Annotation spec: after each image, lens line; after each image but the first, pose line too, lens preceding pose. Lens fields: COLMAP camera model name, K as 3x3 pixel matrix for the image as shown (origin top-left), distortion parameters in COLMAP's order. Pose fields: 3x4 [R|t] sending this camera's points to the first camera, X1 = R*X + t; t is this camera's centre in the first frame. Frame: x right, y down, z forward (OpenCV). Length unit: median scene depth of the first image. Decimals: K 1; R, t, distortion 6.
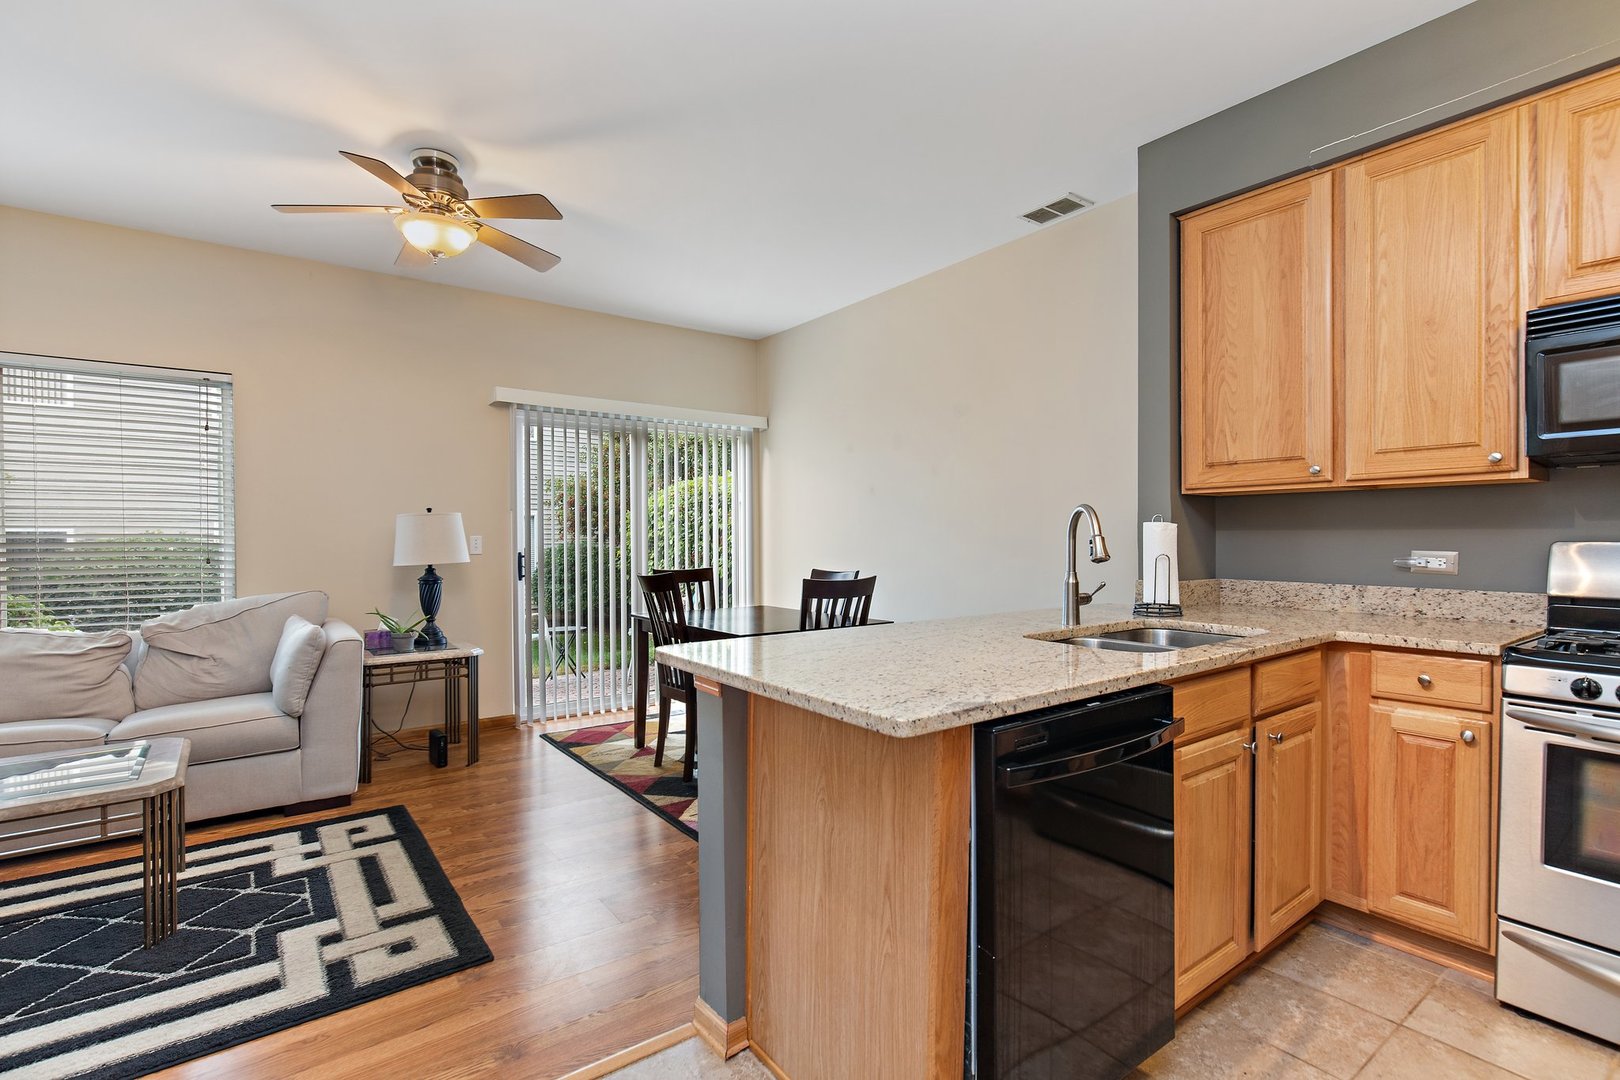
lens RADIAL K [[761.3, 0, 805.8], [0, 761.3, 539.6], [0, 0, 1]] dist [-0.003318, 0.001728]
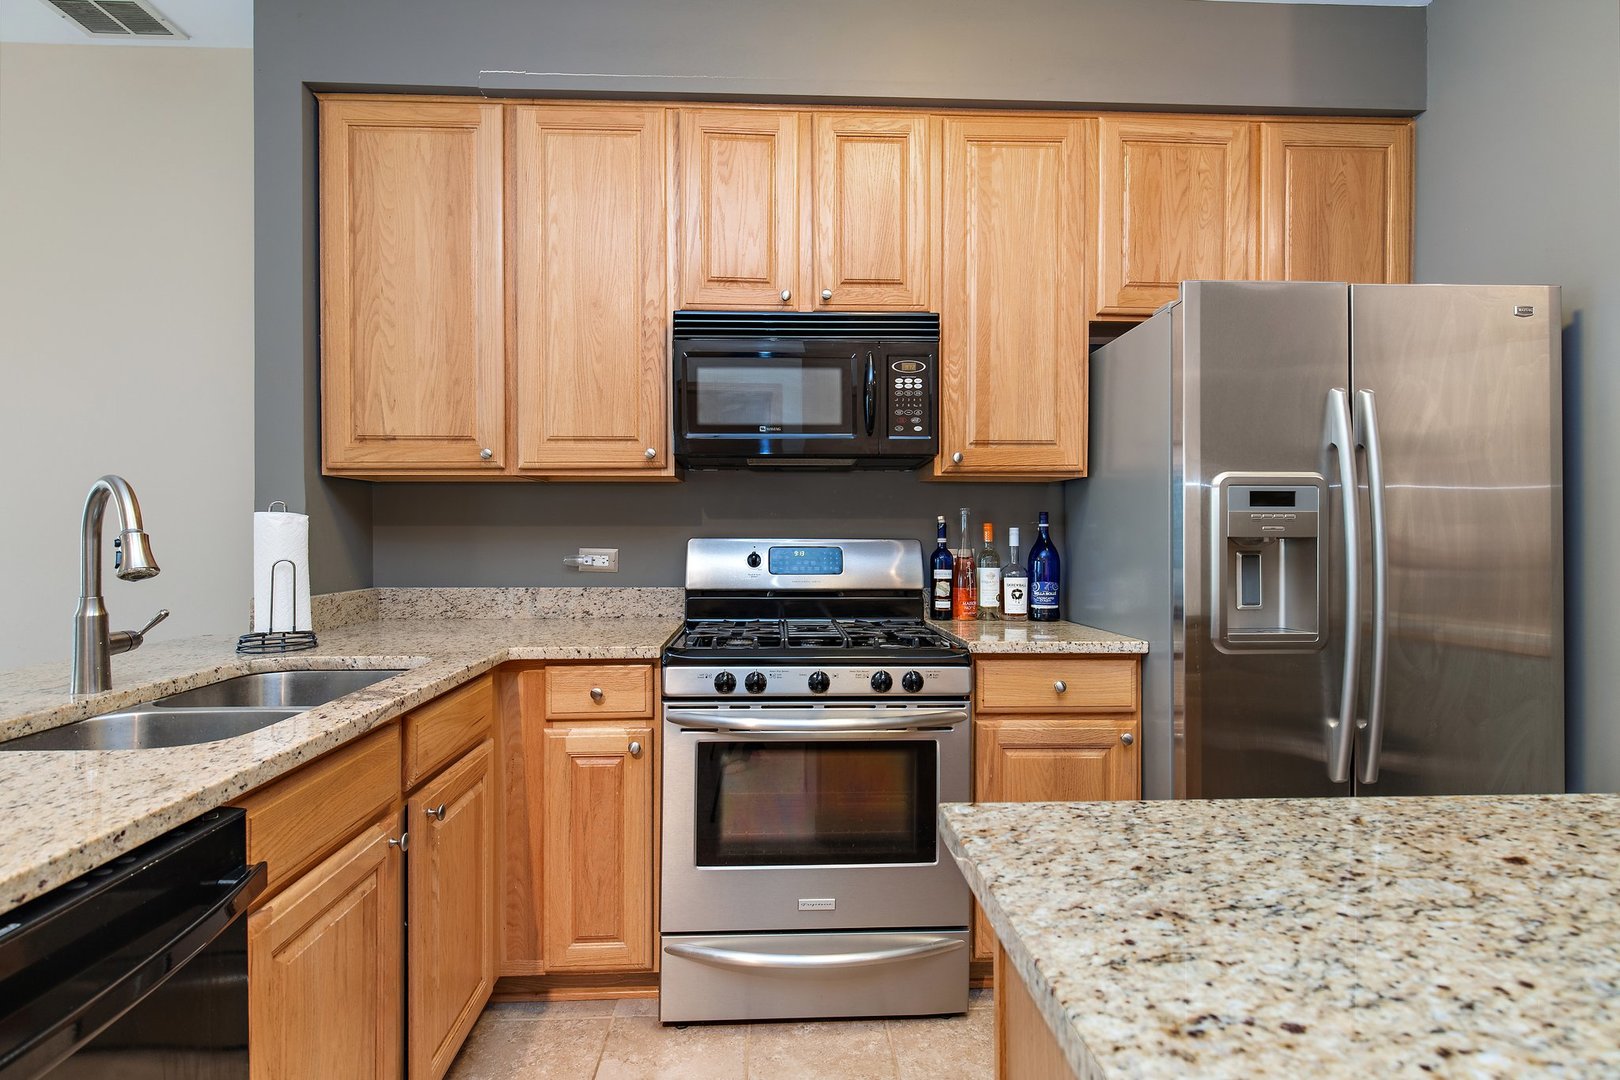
lens RADIAL K [[761.3, 0, 805.8], [0, 761.3, 539.6], [0, 0, 1]] dist [-0.003318, 0.001728]
pose [[0.557744, -0.006308, 0.829989, 0.189717], [0.003261, 0.999980, 0.005408, -0.000755], [-0.830007, -0.000309, 0.557753, 0.268866]]
